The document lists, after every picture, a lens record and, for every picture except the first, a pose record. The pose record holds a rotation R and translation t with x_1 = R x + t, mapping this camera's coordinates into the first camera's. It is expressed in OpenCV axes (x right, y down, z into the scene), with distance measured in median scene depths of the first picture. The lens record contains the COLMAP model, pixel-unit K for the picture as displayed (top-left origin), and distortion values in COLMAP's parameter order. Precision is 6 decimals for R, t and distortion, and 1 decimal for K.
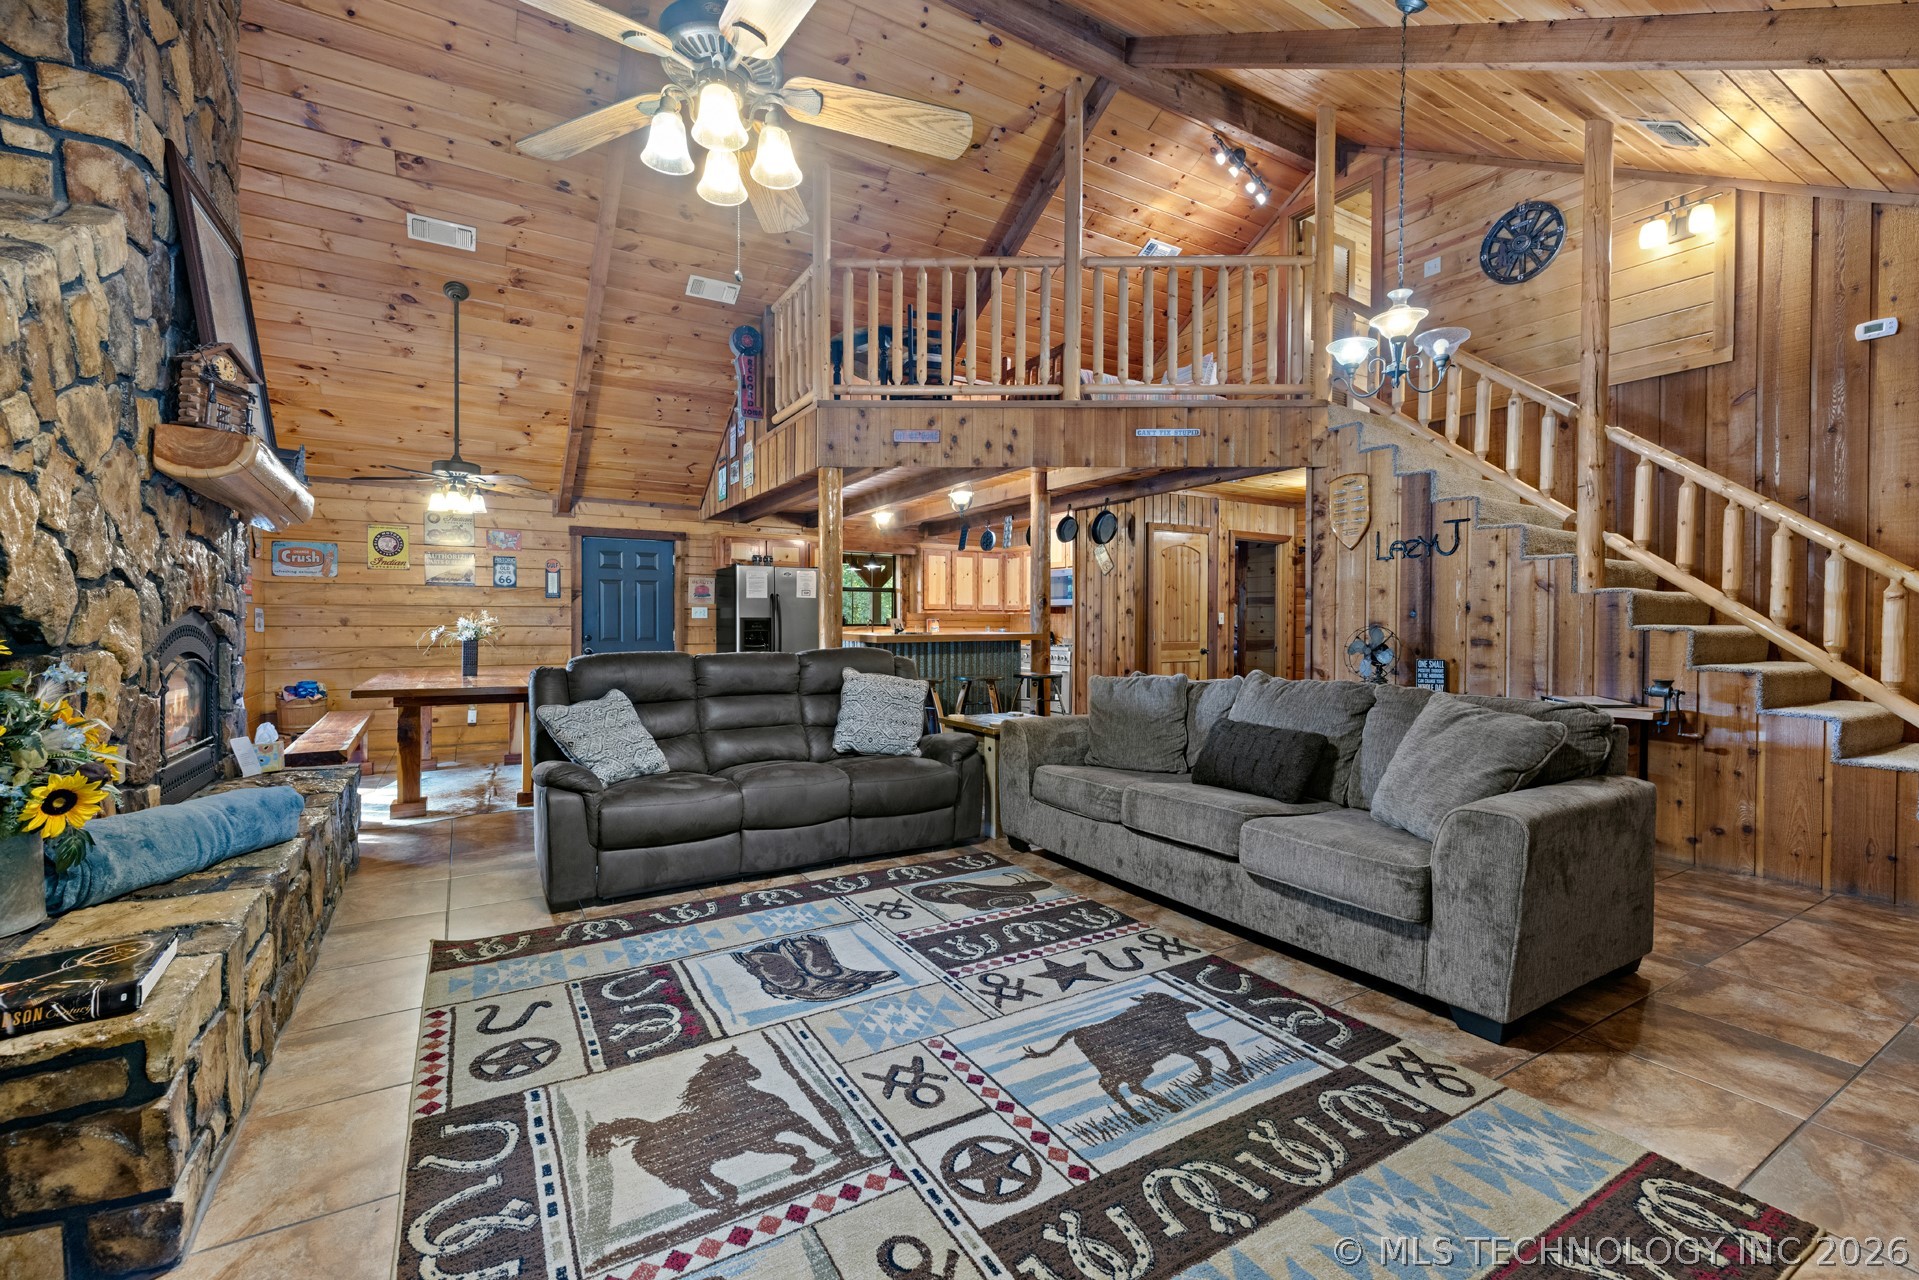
lens RADIAL K [[812.9, 0, 948.9], [0, 812.9, 635.7], [0, 0, 1]] dist [0.003231, 0.000637]
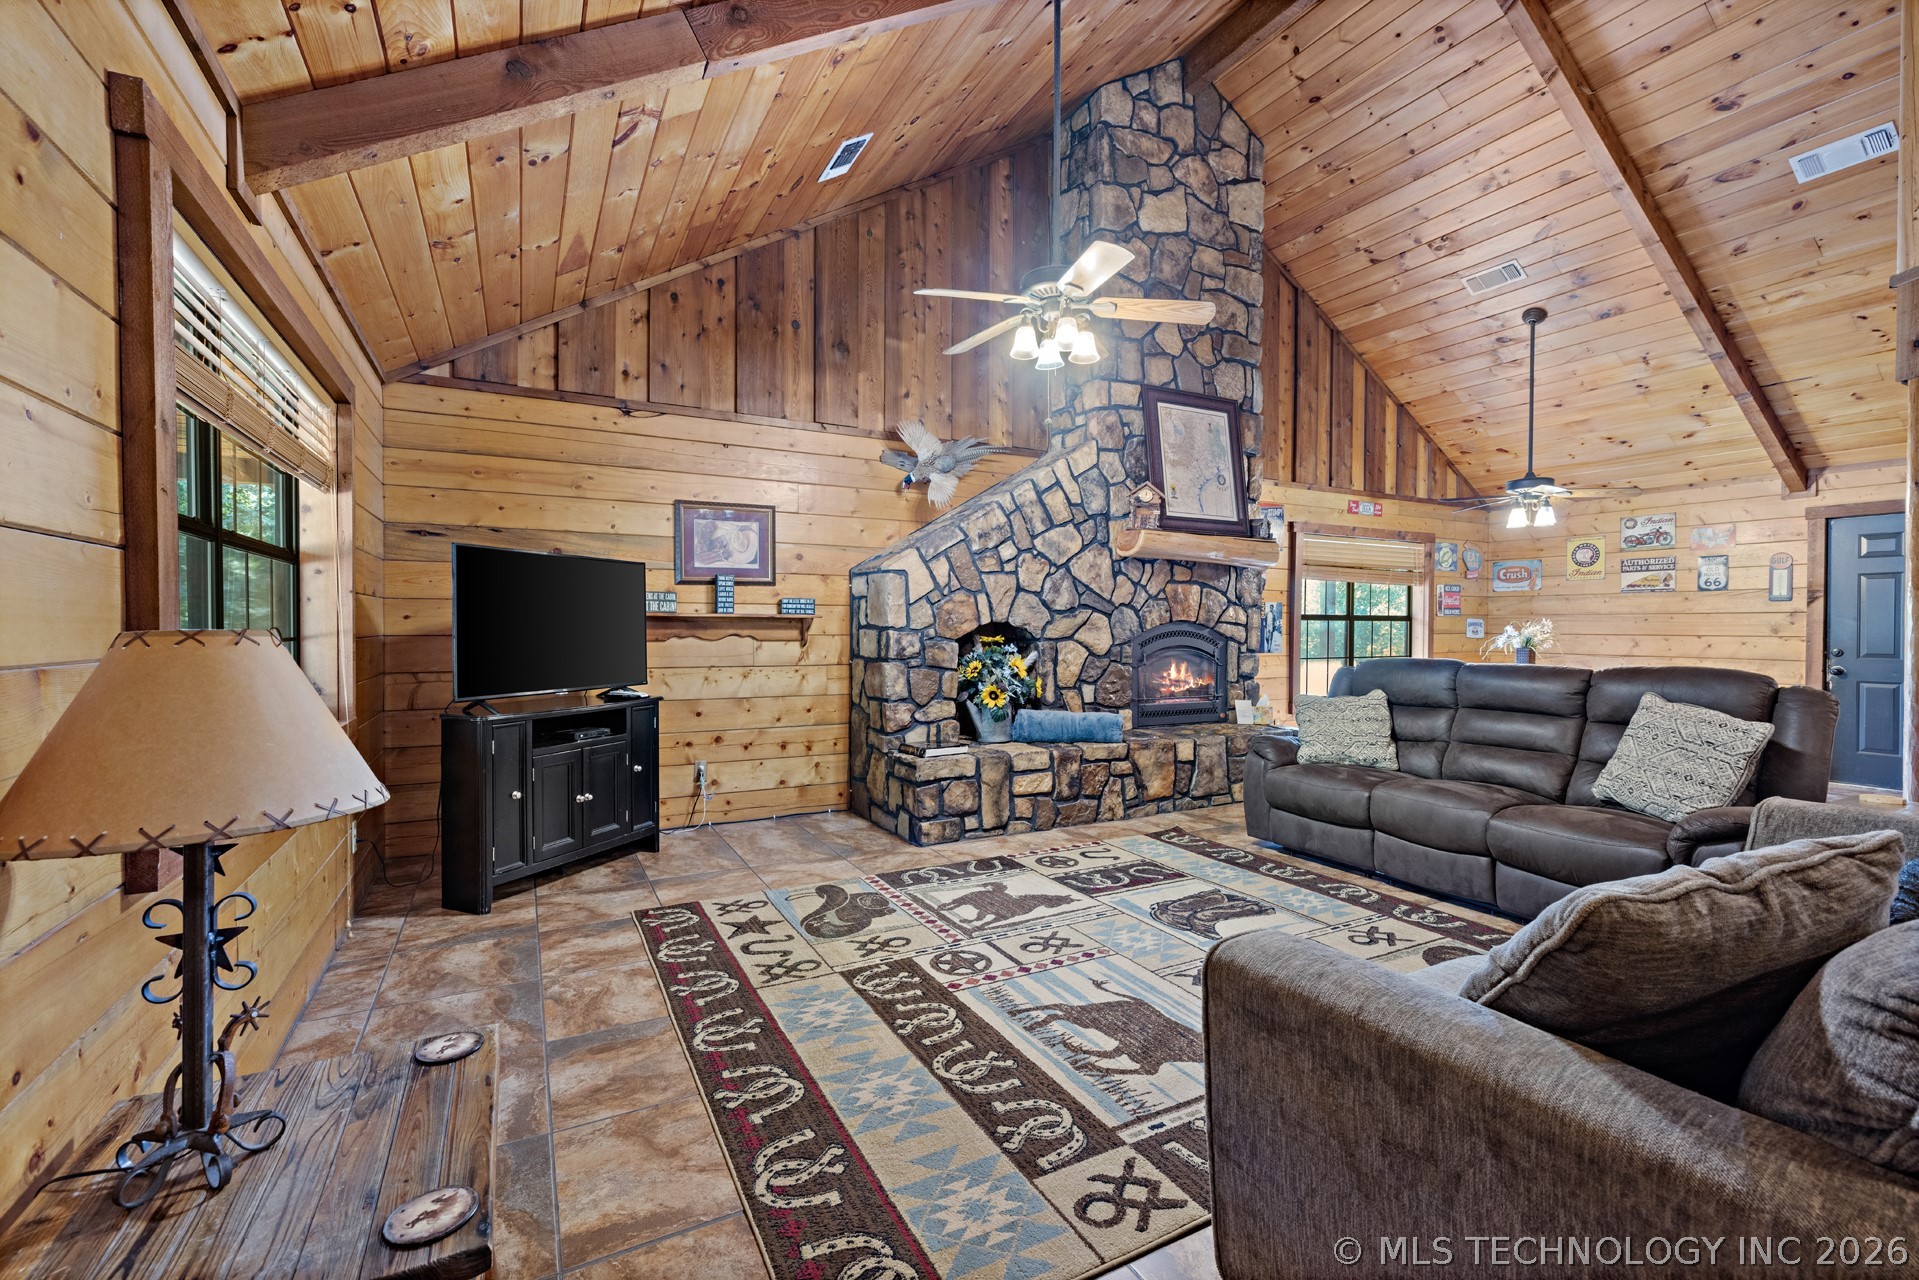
lens RADIAL K [[812.9, 0, 951.8], [0, 812.9, 637.5], [0, 0, 1]] dist [0.003231, 0.000637]
pose [[-0.051004, 0.009843, -0.998650, 1.046149], [-0.020287, 0.999735, 0.010890, -0.008027], [0.998492, 0.020815, -0.050791, 0.658528]]
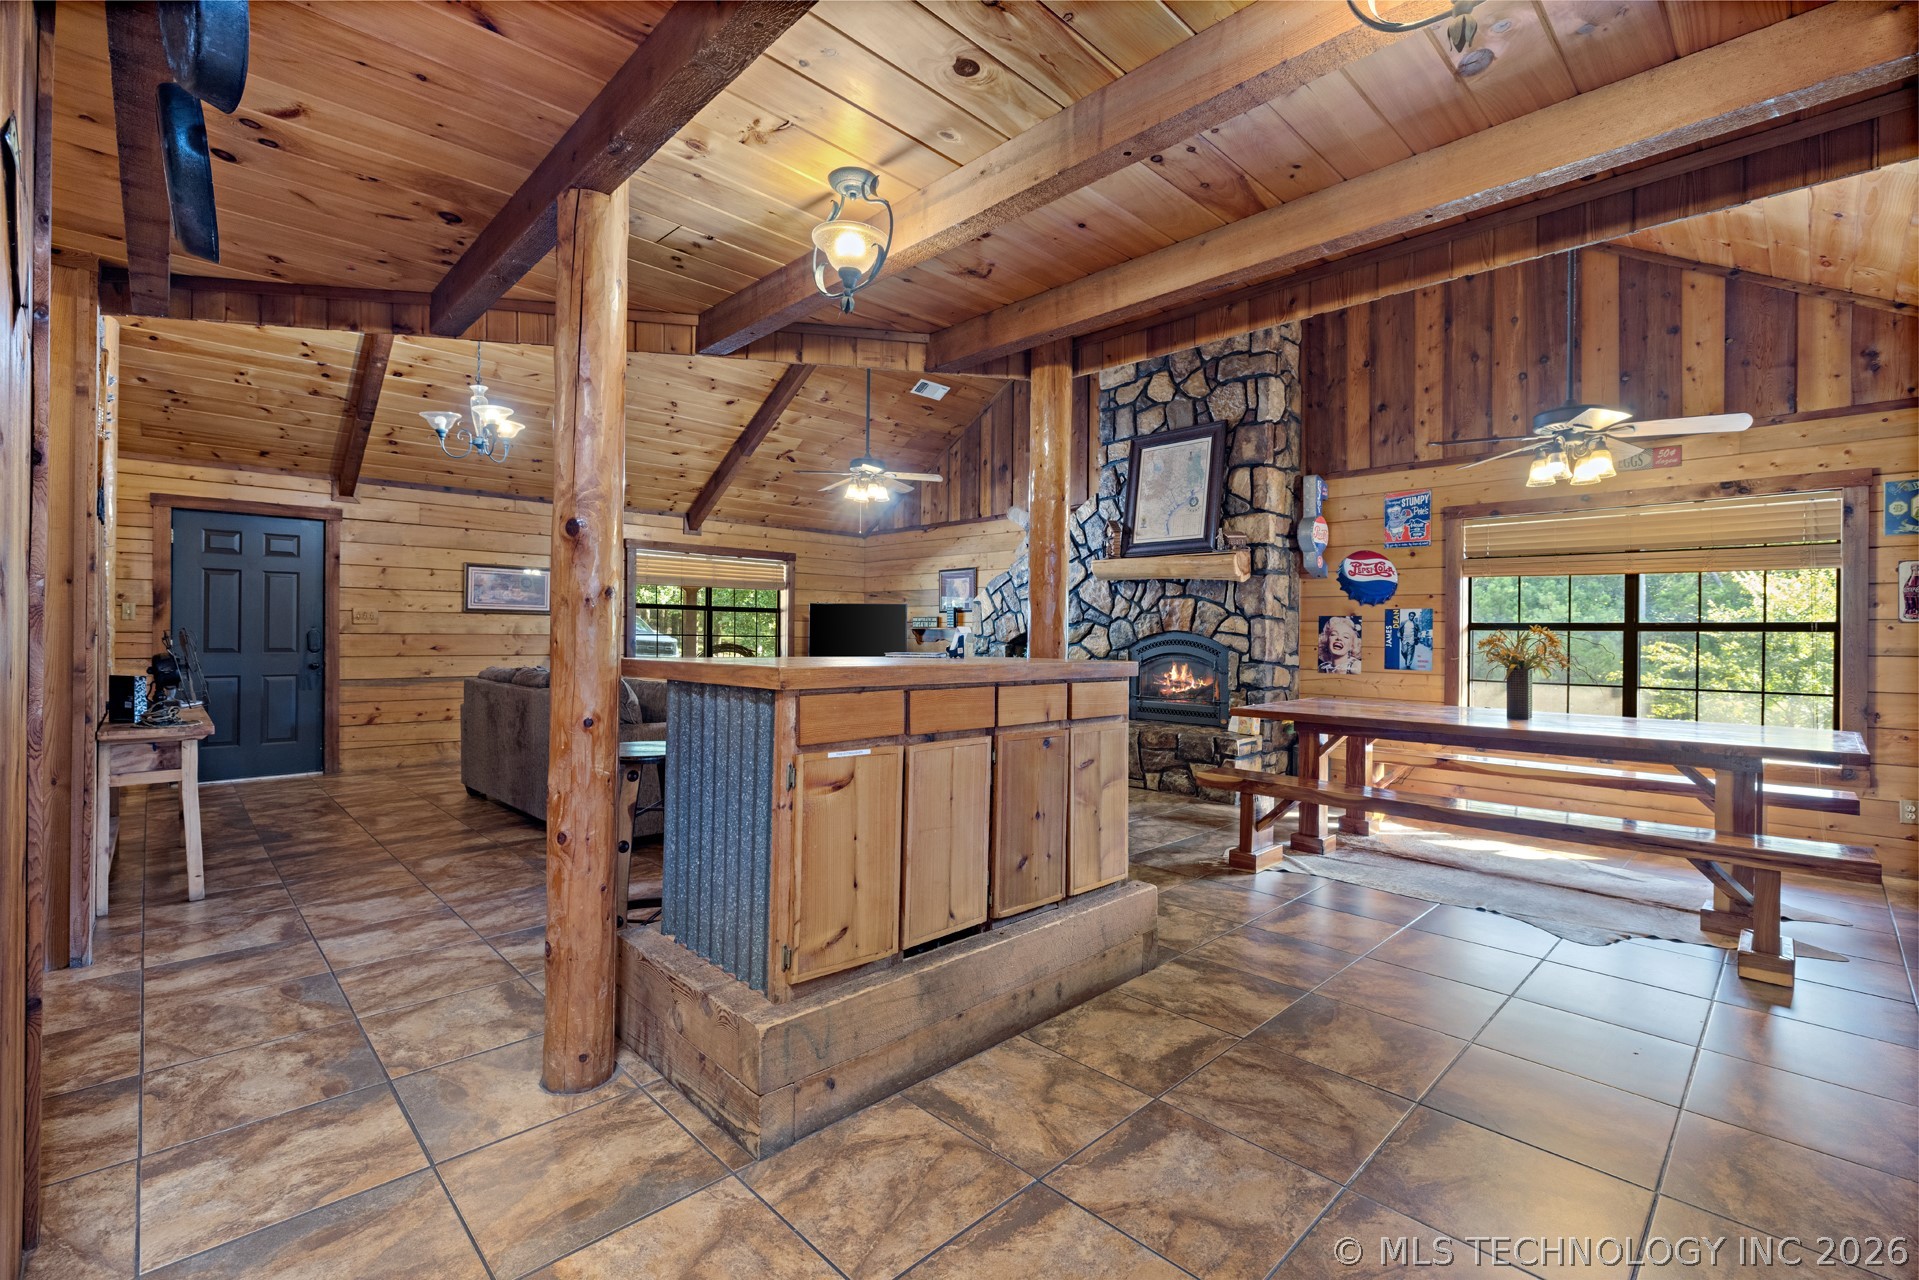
lens RADIAL K [[844.8, 0, 945.8], [0, 844.8, 633.0], [0, 0, 1]] dist [-0.007904, 0.003564]
pose [[-0.974724, -0.014959, -0.222909, 0.131555], [-0.018658, 0.999721, 0.014494, -0.056861], [0.222630, 0.018286, -0.974731, 3.364038]]
